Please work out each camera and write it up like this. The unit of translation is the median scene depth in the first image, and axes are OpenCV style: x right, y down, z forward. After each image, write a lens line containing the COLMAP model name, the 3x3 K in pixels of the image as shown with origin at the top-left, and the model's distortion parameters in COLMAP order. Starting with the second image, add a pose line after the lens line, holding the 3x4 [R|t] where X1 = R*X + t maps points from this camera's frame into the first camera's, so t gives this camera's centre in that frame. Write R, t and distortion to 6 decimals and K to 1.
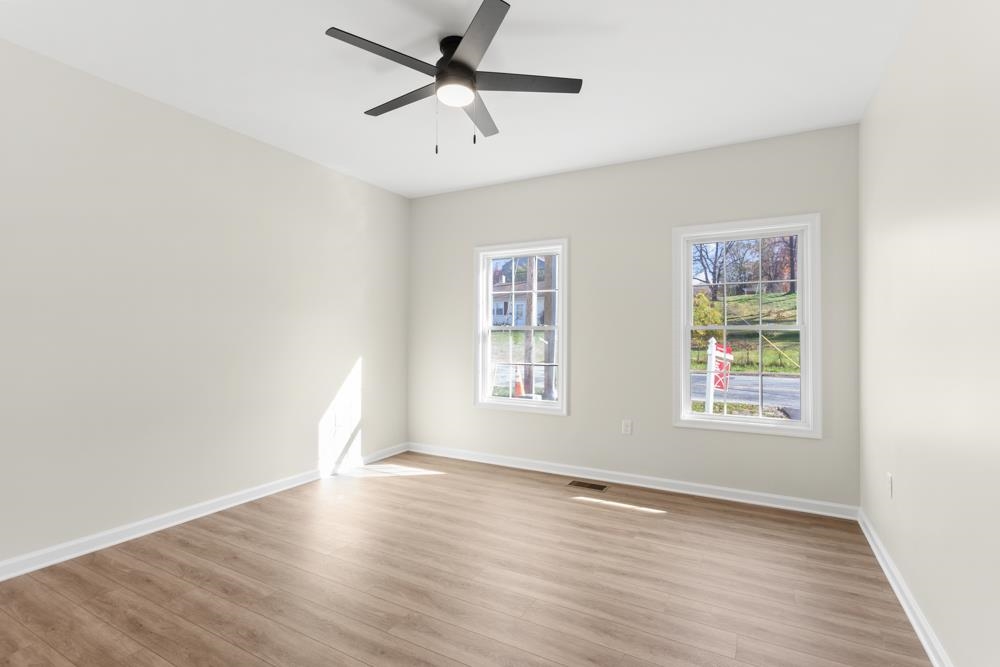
lens RADIAL K [[438.6, 0, 515.4], [0, 438.6, 320.0], [0, 0, 1]] dist [0.004258, 0.000269]
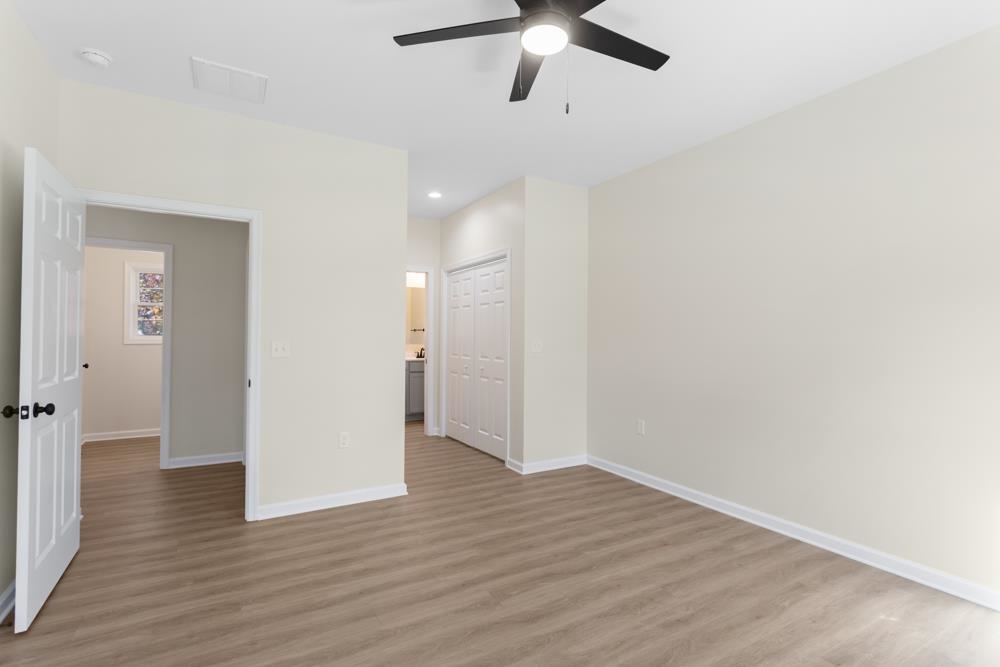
lens RADIAL K [[473.8, 0, 497.8], [0, 473.8, 329.3], [0, 0, 1]] dist [0.002583, 0.000662]
pose [[-0.517051, -0.014900, -0.855825, 0.610938], [0.022978, 0.999247, -0.031279, 0.036918], [0.855646, -0.035838, -0.516319, 1.321245]]
